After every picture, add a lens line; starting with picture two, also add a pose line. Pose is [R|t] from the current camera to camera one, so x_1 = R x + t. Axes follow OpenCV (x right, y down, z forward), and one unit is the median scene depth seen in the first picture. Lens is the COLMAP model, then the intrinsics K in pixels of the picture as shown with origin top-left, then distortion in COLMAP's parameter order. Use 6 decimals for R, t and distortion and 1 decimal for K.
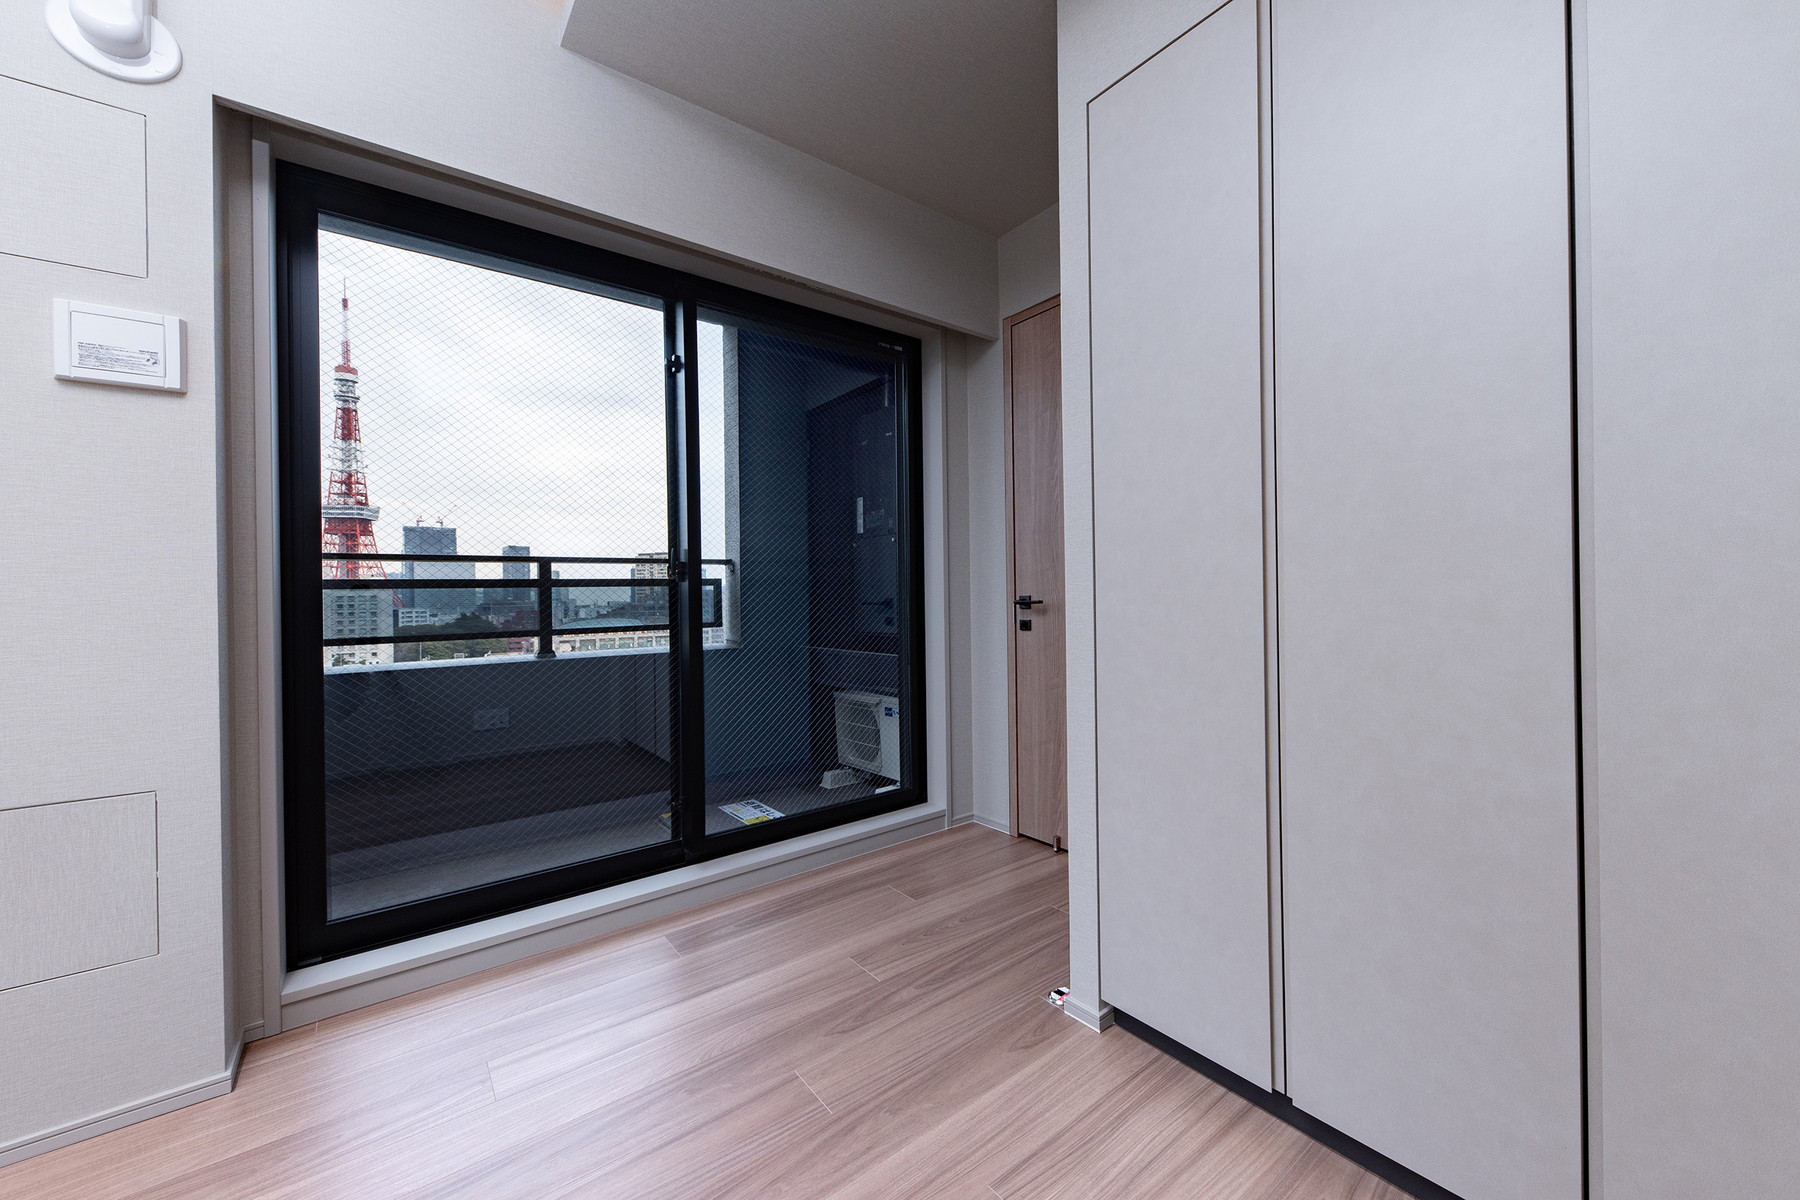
lens RADIAL K [[634.6, 0, 900.0], [0, 634.6, 600.0], [0, 0, 1]] dist [-0.001172, -0.000048]
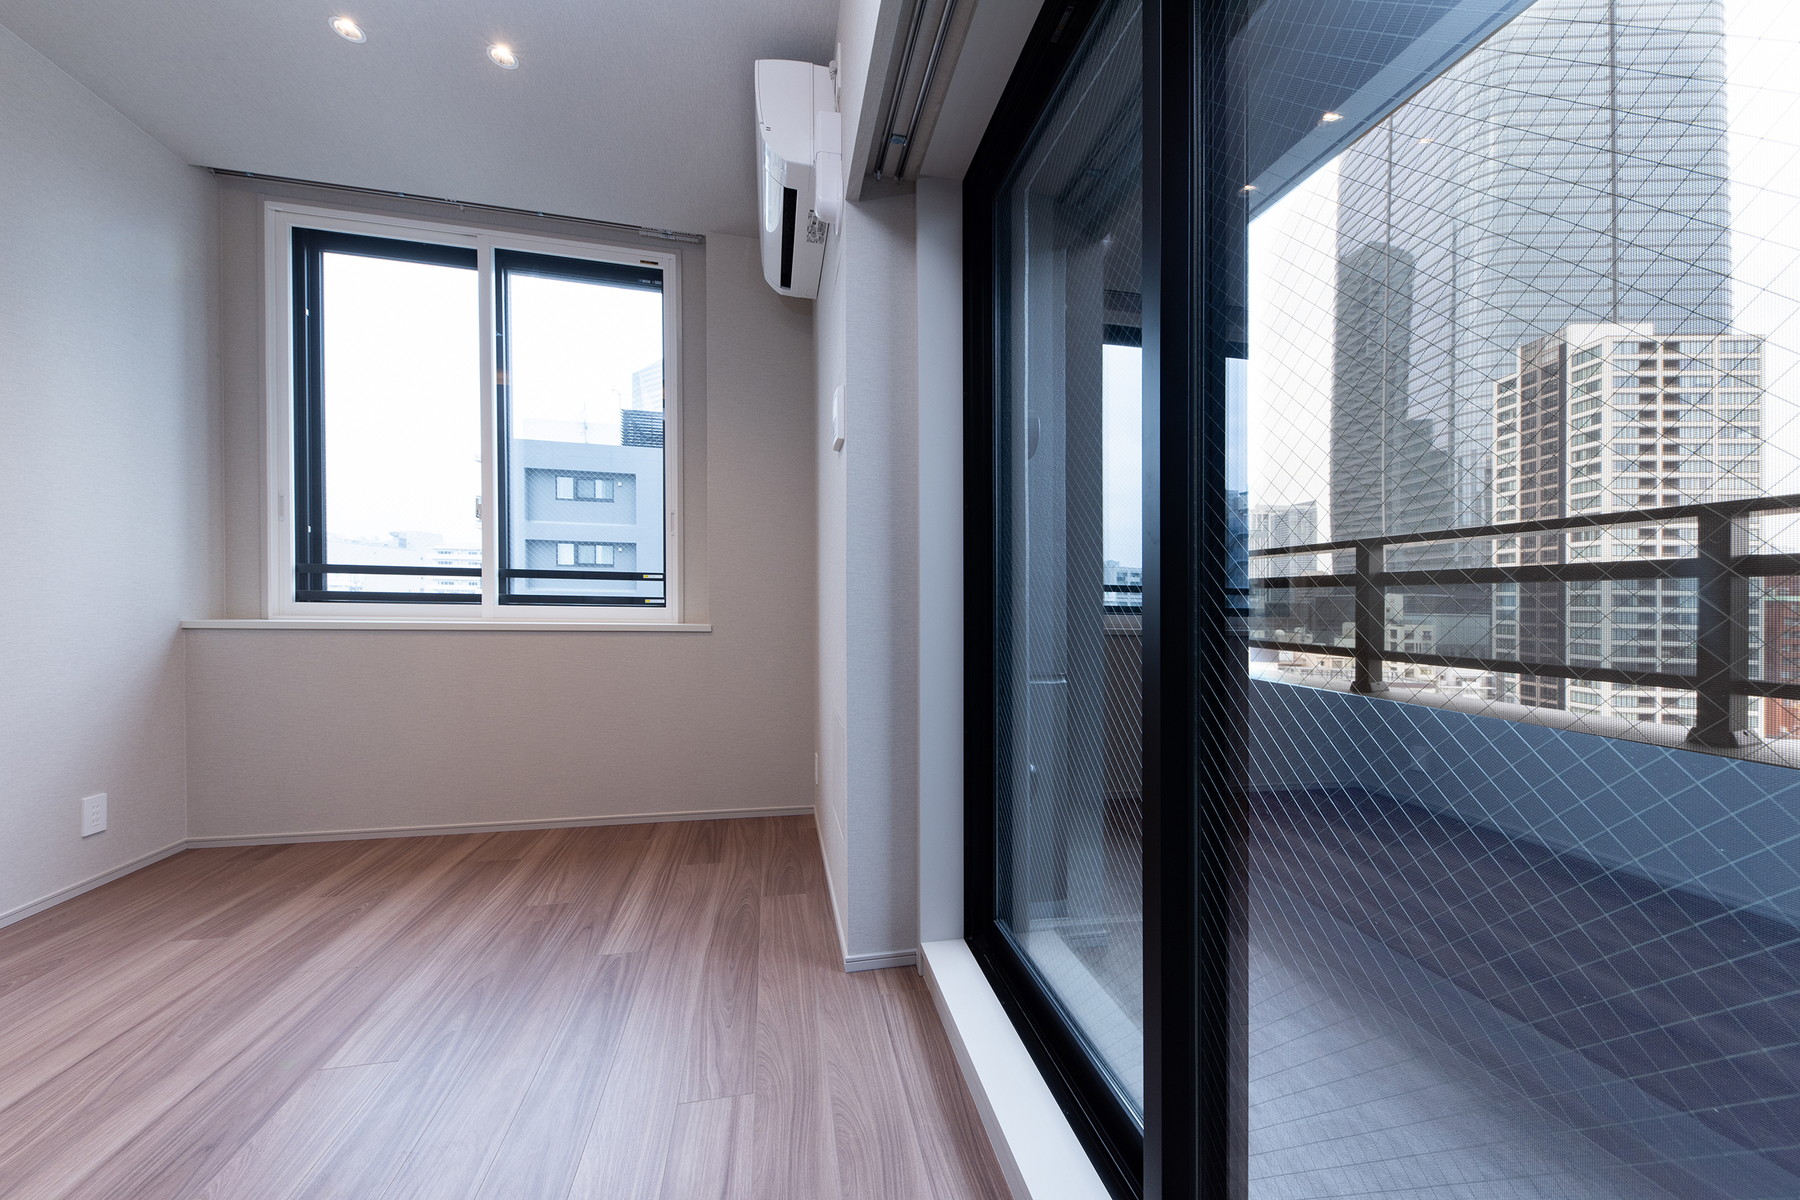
lens RADIAL K [[650.6, 0, 947.9], [0, 650.6, 608.8], [0, 0, 1]] dist [-0.001339, -0.000154]
pose [[-0.403086, 0.021393, -0.914912, 0.044516], [0.000757, 0.999734, 0.023043, -0.008429], [0.915162, 0.008596, -0.402996, 0.712004]]
